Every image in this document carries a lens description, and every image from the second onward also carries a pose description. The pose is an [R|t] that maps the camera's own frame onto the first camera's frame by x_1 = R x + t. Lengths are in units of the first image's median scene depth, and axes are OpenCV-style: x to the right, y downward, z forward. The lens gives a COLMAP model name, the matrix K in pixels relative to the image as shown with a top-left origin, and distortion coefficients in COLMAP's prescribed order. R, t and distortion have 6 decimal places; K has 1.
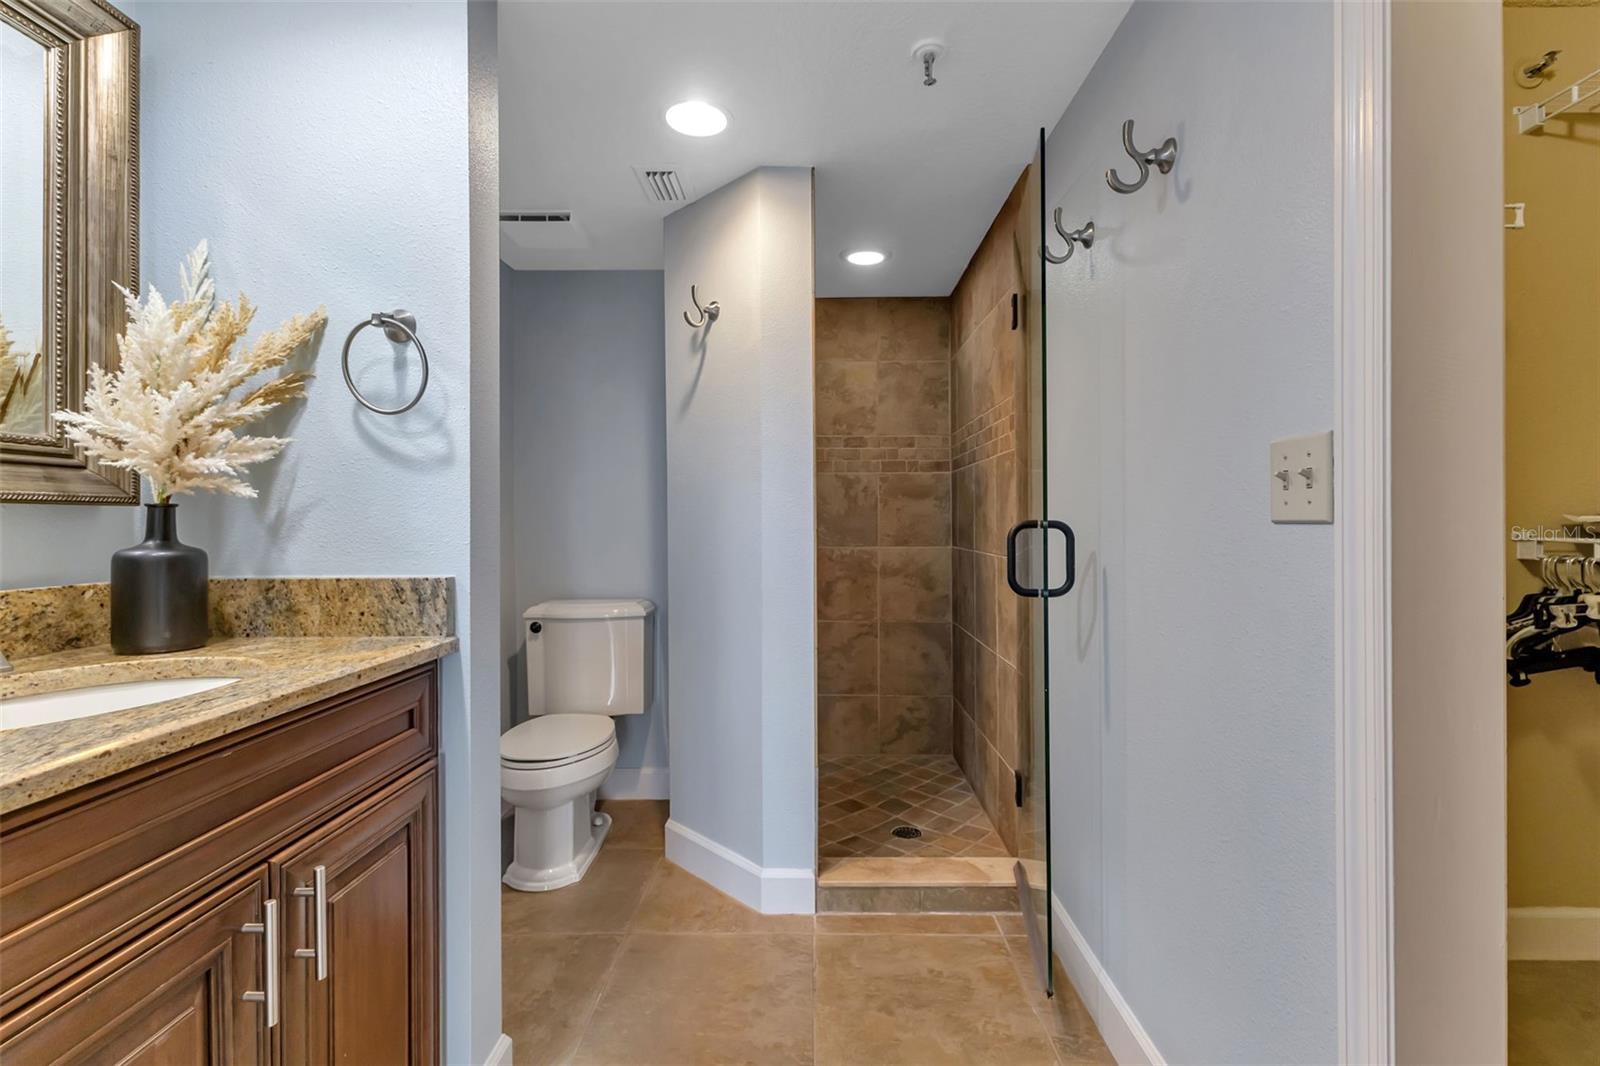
lens RADIAL K [[711.0, 0, 802.0], [0, 711.0, 516.8], [0, 0, 1]] dist [0.009019, -0.001829]
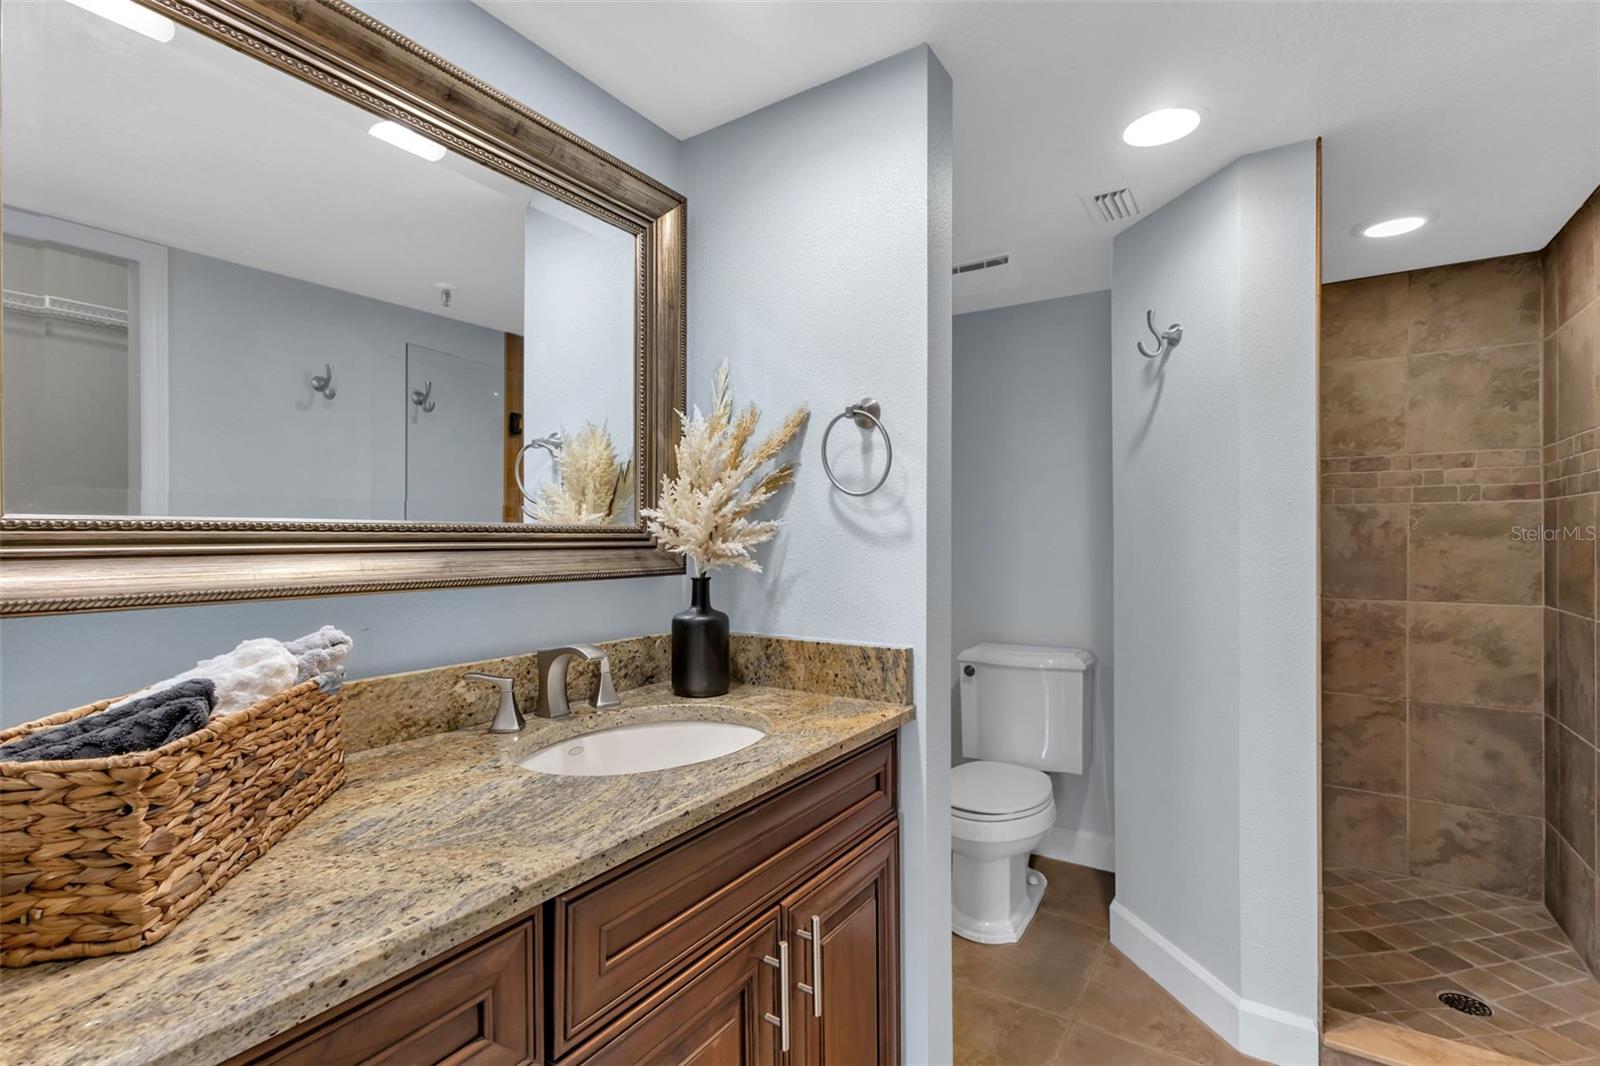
lens RADIAL K [[735.3, 0, 800.0], [0, 735.3, 533.0], [0, 0, 1]] dist [0.005567, -0.000515]
pose [[0.845972, 0.000445, -0.533226, -0.053921], [0.001124, 0.999996, 0.002617, -0.088719], [0.533225, -0.002813, 0.845968, 0.001385]]
